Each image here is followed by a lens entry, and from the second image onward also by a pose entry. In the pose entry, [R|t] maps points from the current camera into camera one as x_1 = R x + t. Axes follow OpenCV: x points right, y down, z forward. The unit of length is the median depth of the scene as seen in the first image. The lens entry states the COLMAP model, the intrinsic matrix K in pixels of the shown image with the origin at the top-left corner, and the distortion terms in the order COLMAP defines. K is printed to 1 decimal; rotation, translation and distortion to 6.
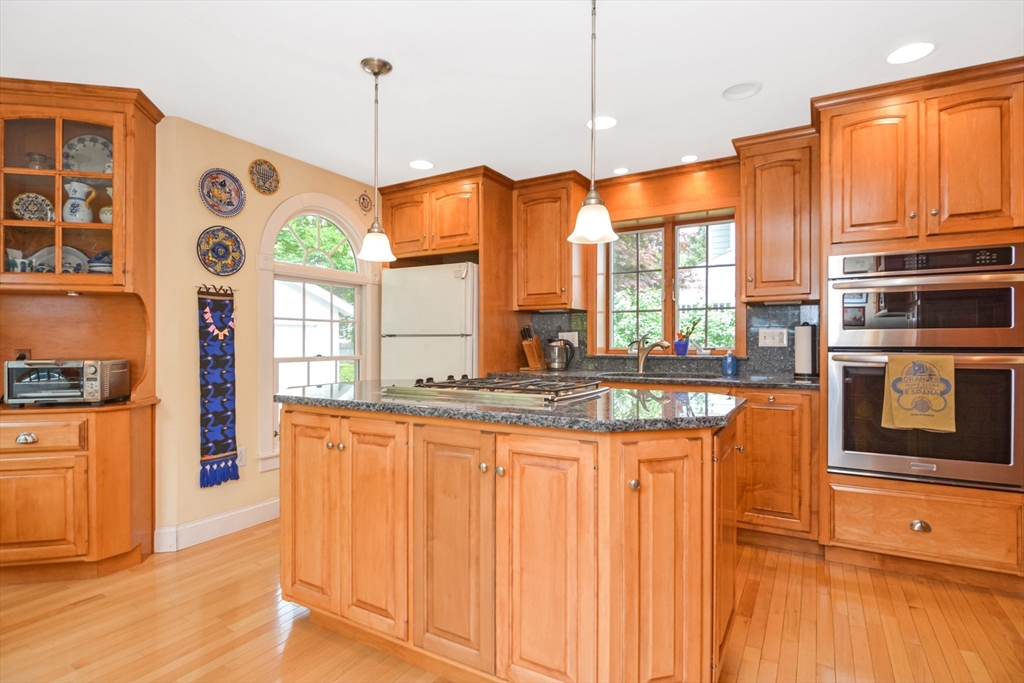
lens RADIAL K [[522.2, 0, 506.4], [0, 522.2, 344.2], [0, 0, 1]] dist [0.002227, -0.011999]
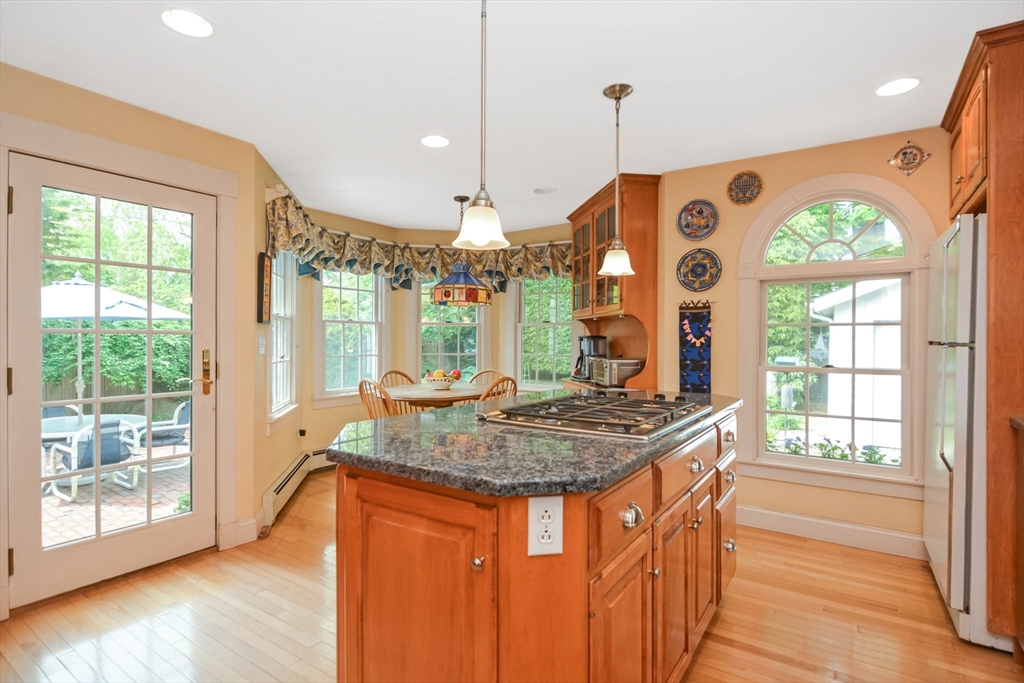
lens RADIAL K [[505.7, 0, 508.2], [0, 505.7, 343.8], [0, 0, 1]] dist [0.004829, -0.016538]
pose [[-0.062076, 0.006927, -0.998047, 0.599929], [-0.010666, 0.999914, 0.007603, -0.019007], [0.998014, 0.011117, -0.061997, 0.648950]]
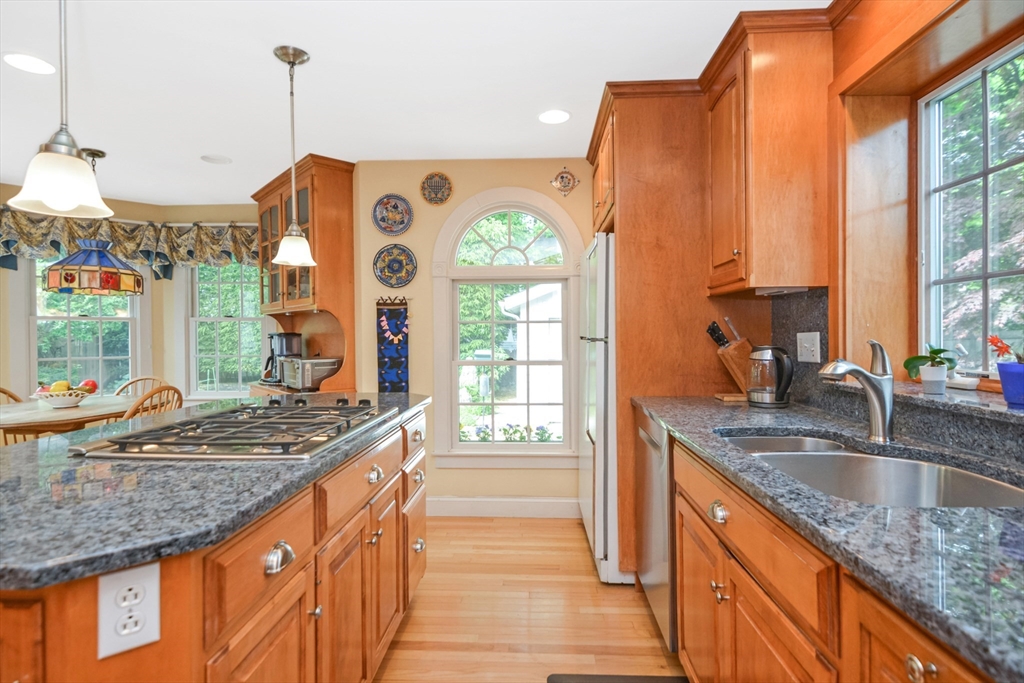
lens RADIAL K [[522.2, 0, 506.4], [0, 522.2, 344.2], [0, 0, 1]] dist [0.002227, -0.011999]
pose [[0.466190, 0.012189, -0.884601, 0.576782], [-0.000424, 0.999908, 0.013555, -0.023387], [0.884685, -0.005944, 0.466152, 0.681544]]
